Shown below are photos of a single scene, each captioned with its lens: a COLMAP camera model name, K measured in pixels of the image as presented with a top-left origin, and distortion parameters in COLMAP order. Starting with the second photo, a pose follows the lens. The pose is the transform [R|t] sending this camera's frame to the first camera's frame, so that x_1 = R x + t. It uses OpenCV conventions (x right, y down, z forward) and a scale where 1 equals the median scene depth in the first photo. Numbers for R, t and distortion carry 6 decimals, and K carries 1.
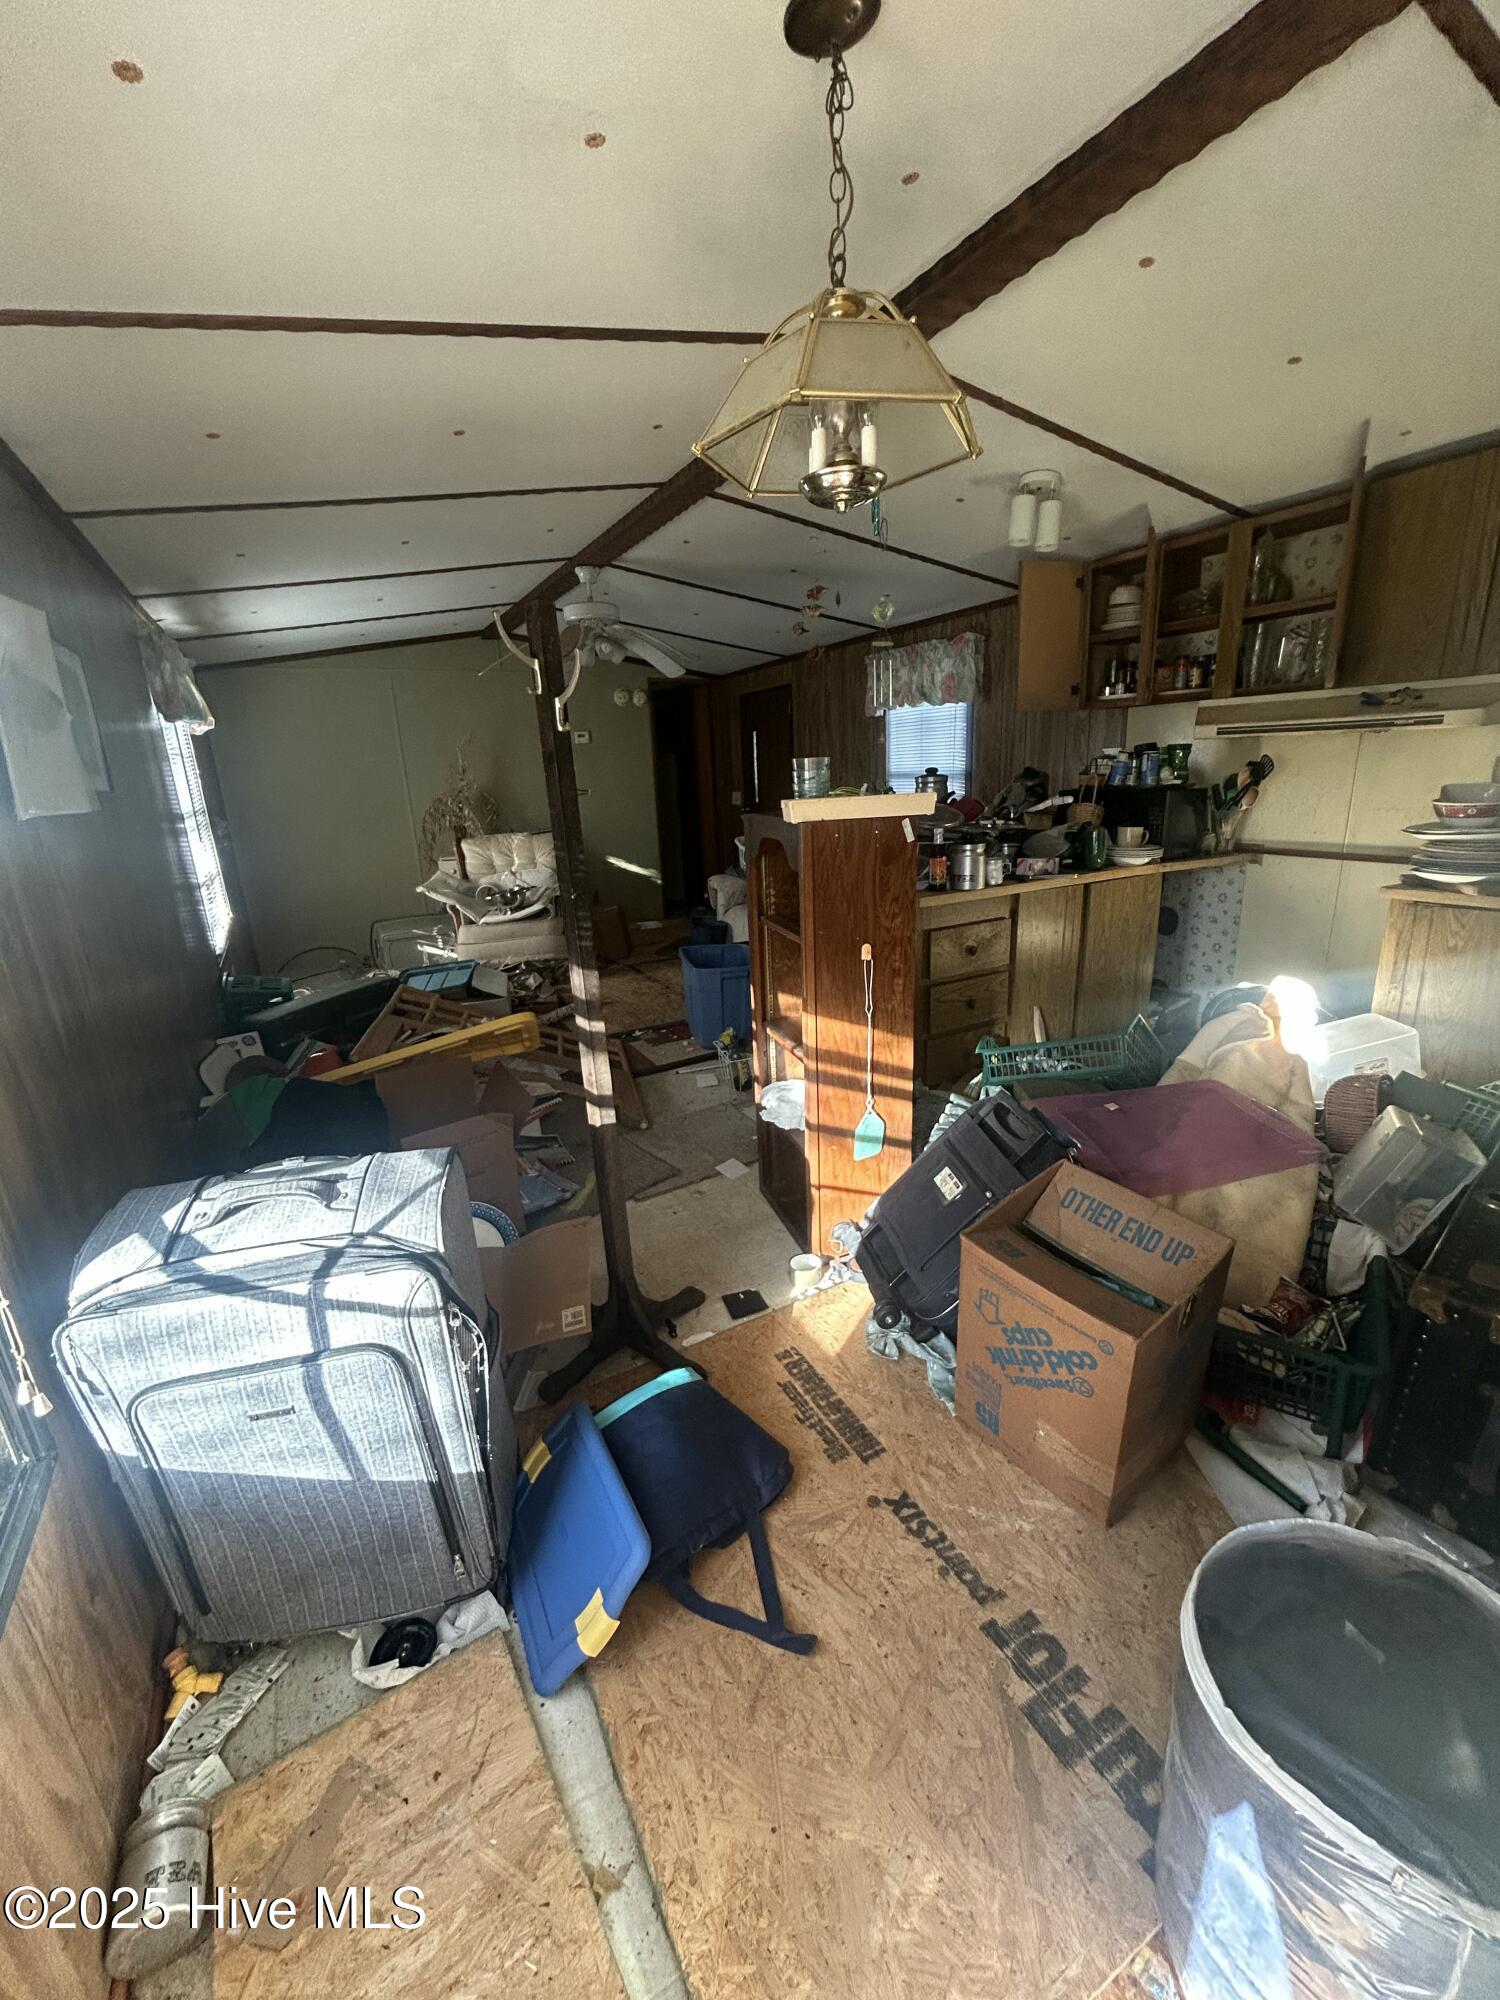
lens RADIAL K [[807.6, 0, 749.8], [0, 807.6, 1004.2], [0, 0, 1]] dist [-0.001364, 0.000666]
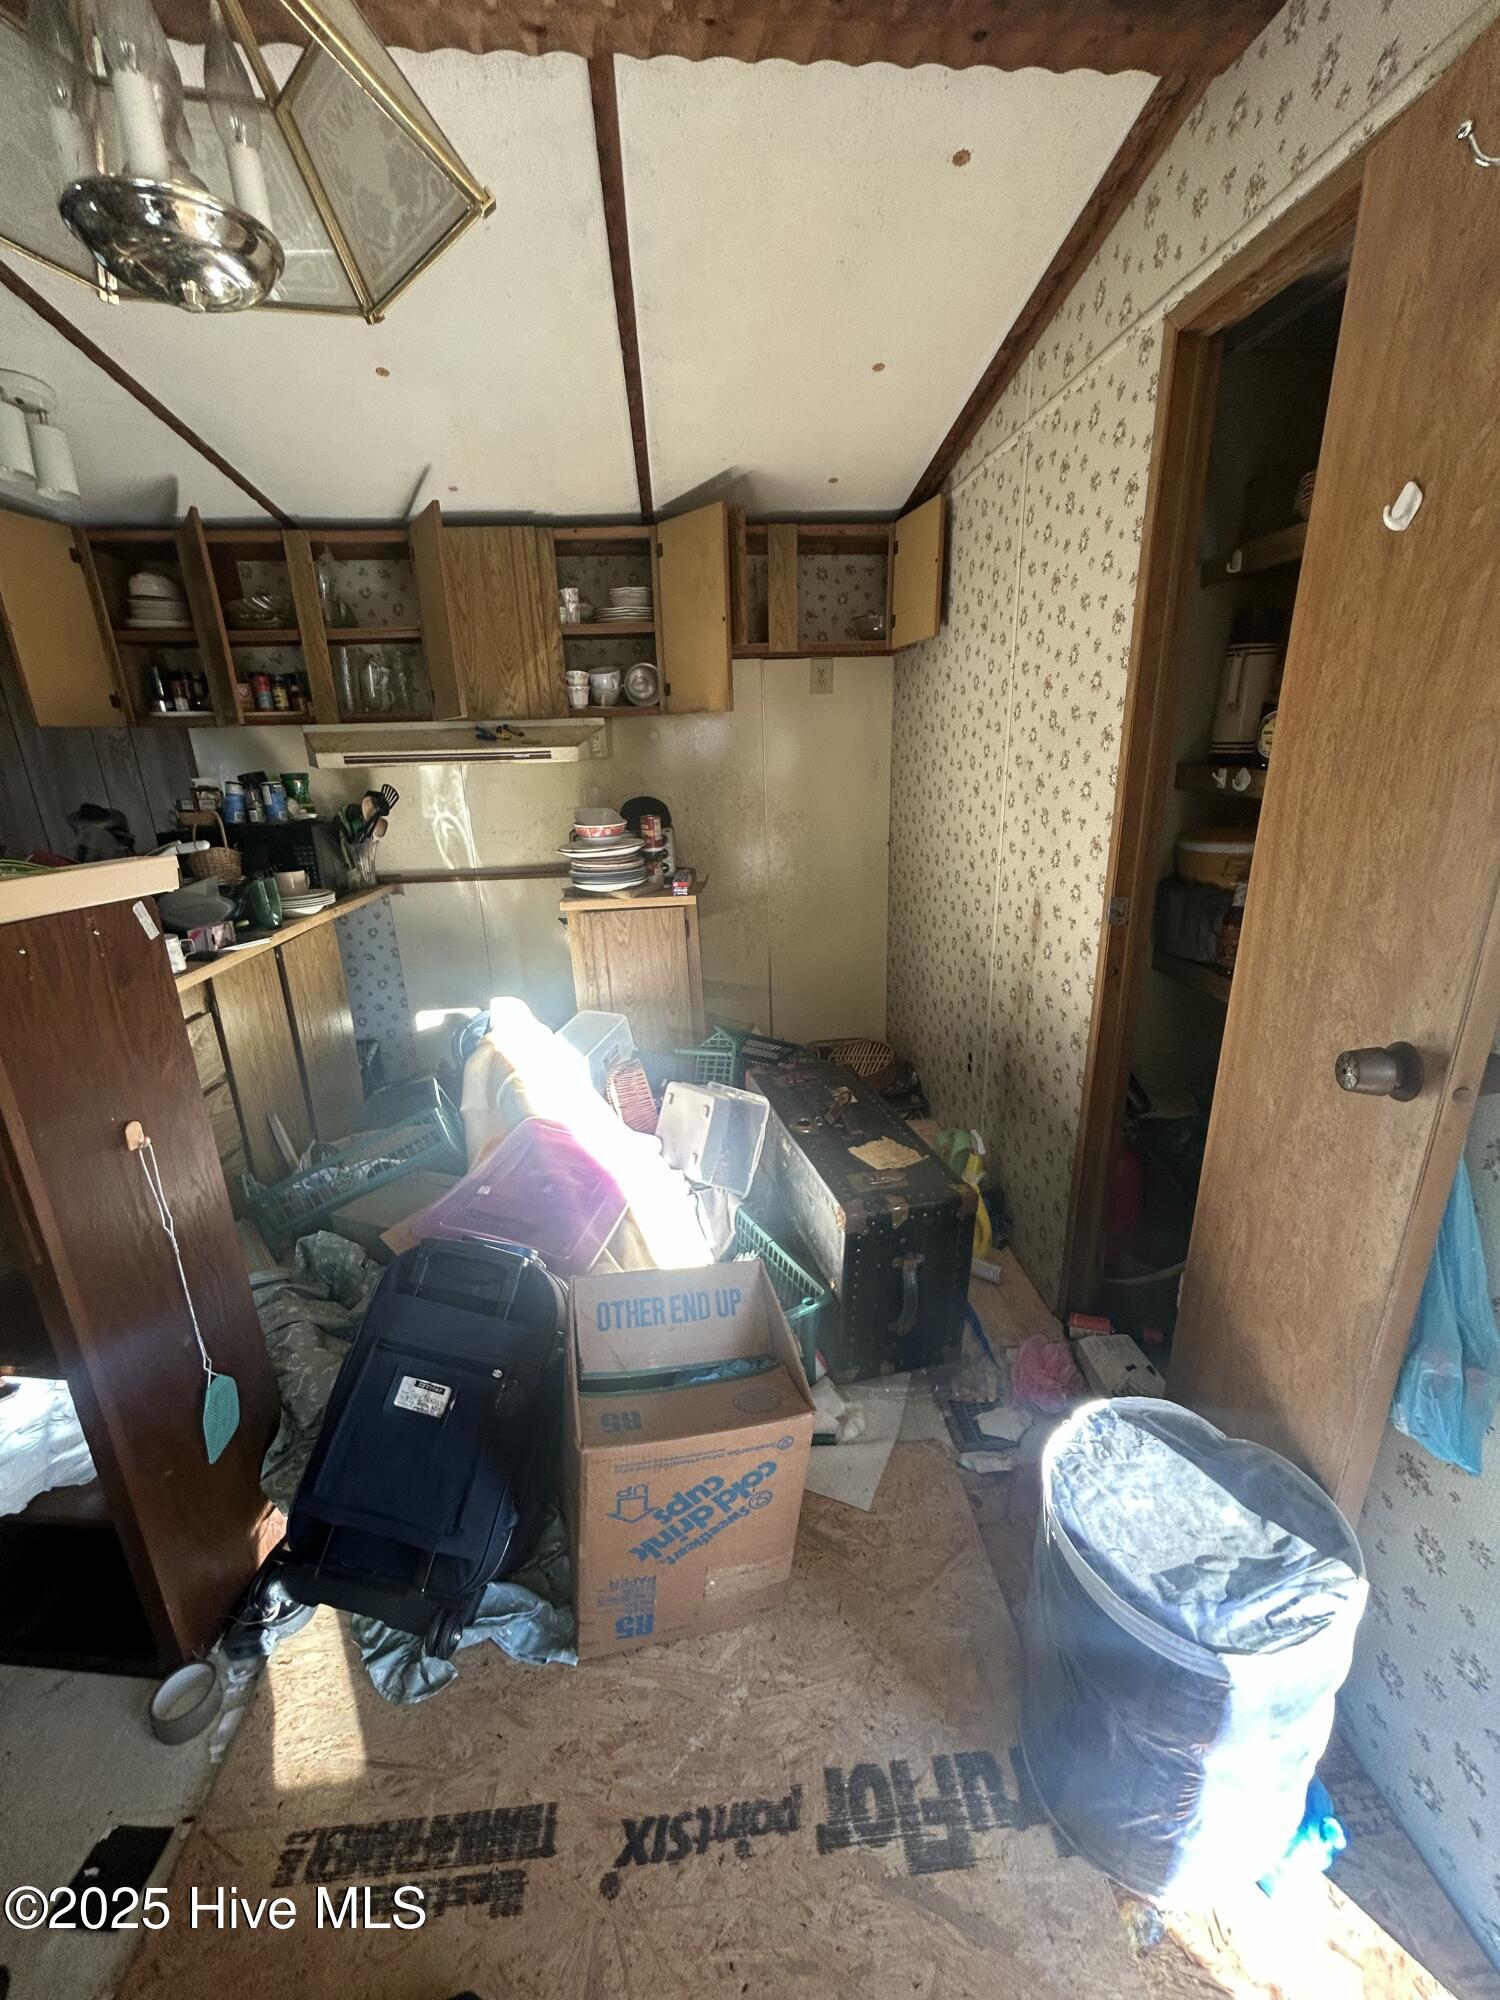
lens RADIAL K [[807.6, 0, 749.1], [0, 807.6, 1002.6], [0, 0, 1]] dist [-0.001364, 0.000666]
pose [[0.406779, -0.246585, 0.879617, -0.177502], [0.271736, 0.951957, 0.141200, -0.130096], [-0.872175, 0.181587, 0.454242, 0.376538]]
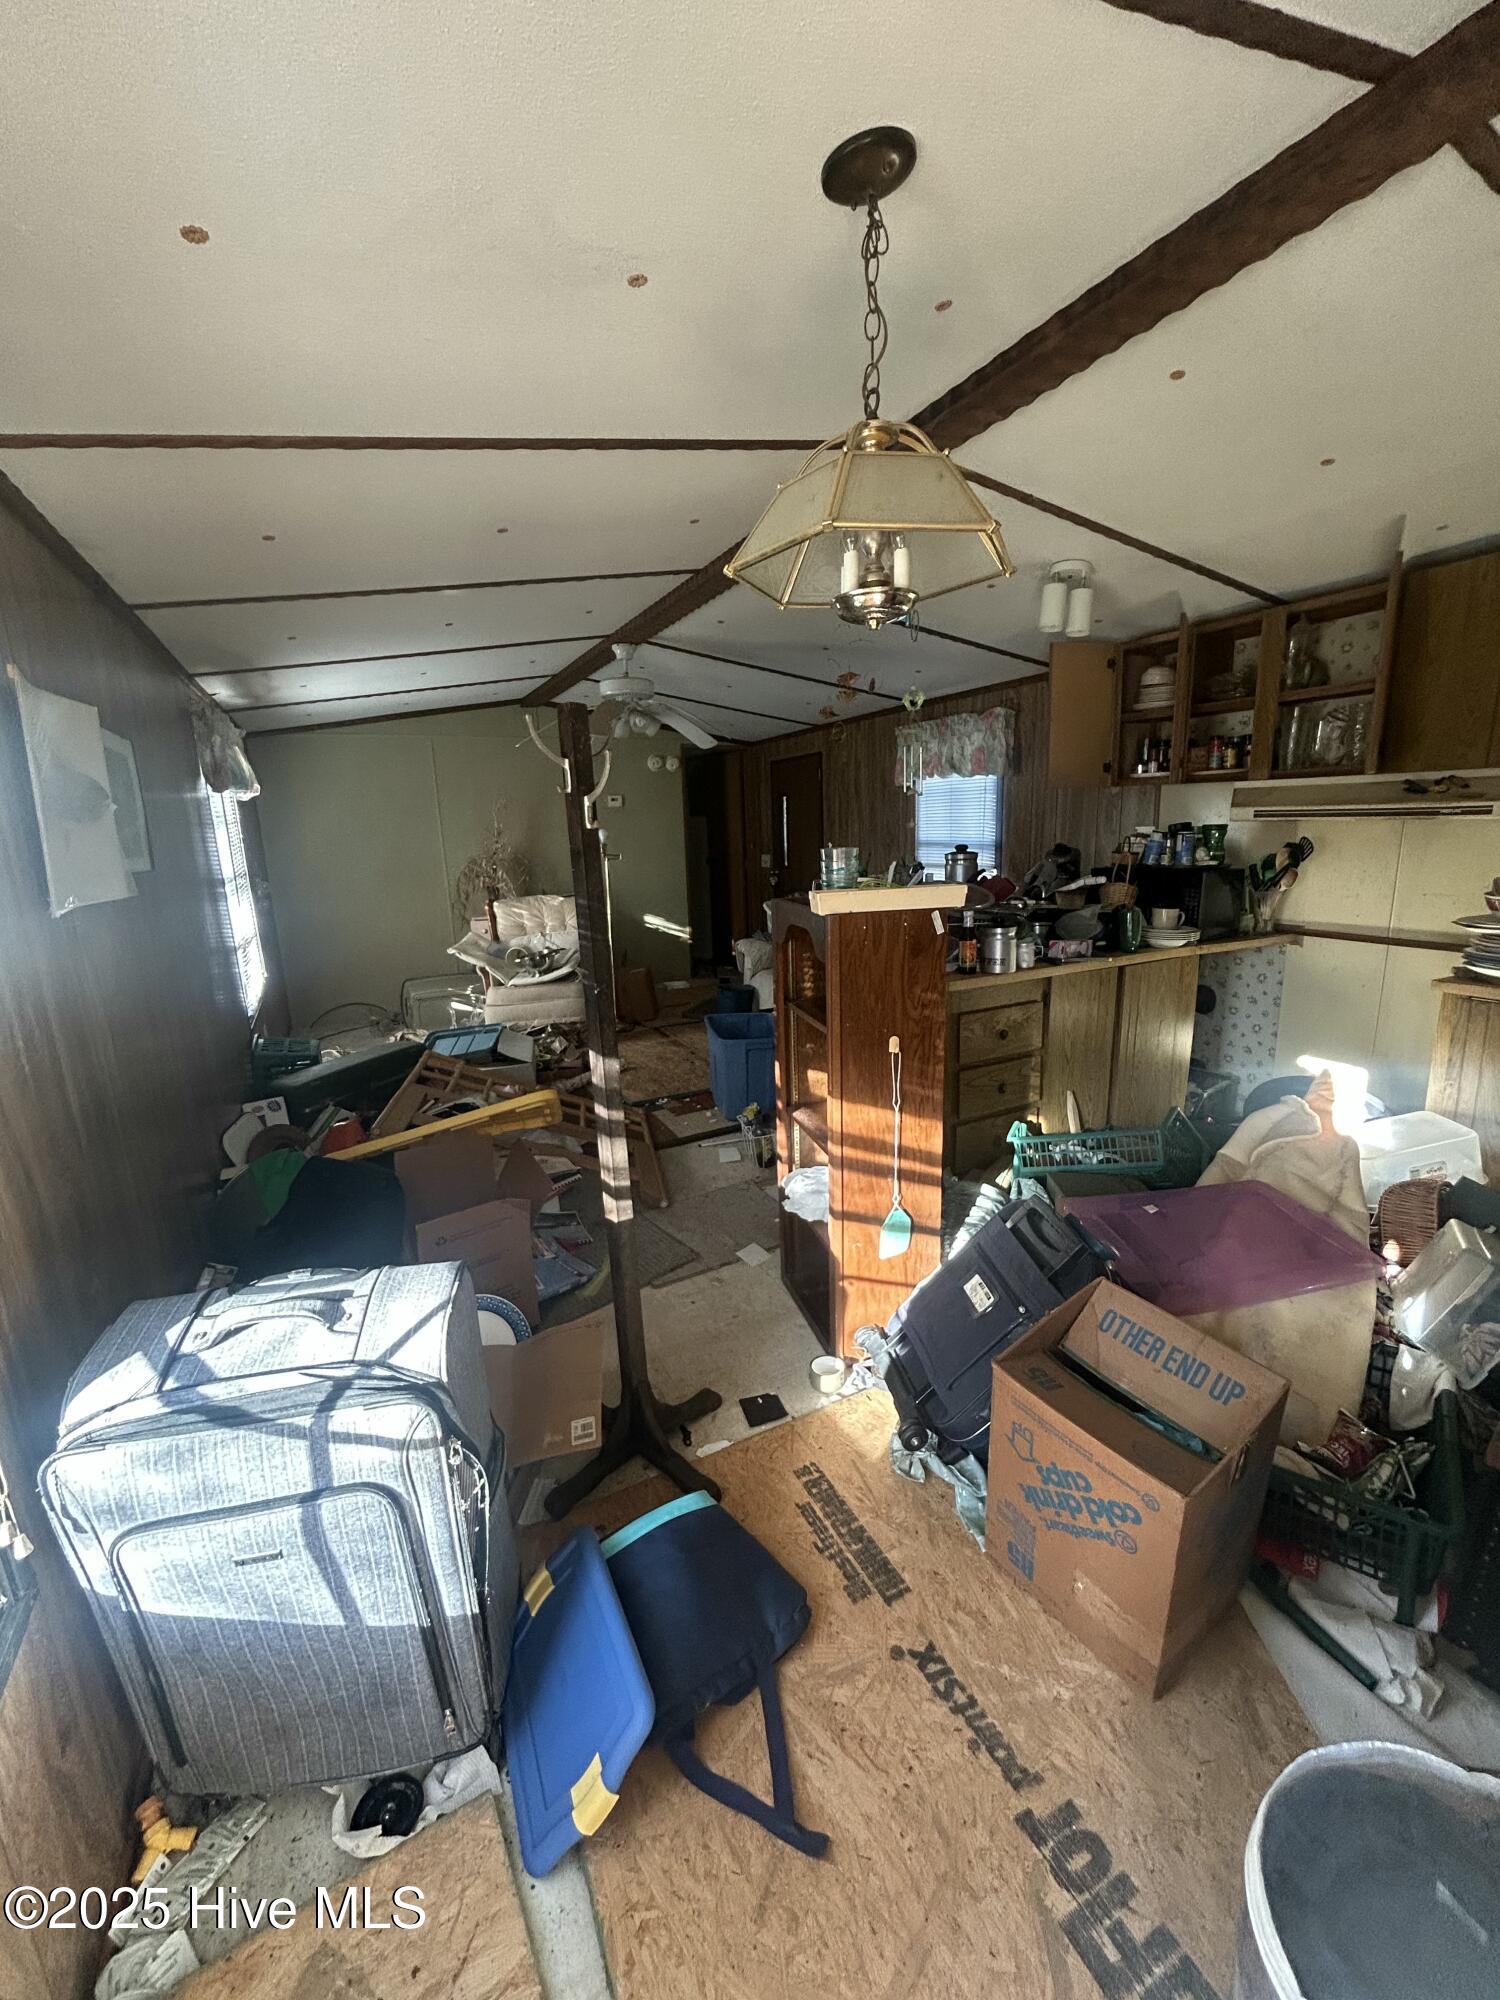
lens RADIAL K [[807.6, 0, 749.6], [0, 807.6, 1004.1], [0, 0, 1]] dist [-0.001364, 0.000666]
pose [[0.999280, 0.017202, -0.033830, 0.002127], [-0.019259, 0.997924, -0.061456, -0.055624], [0.032703, 0.062063, 0.997536, 0.019836]]
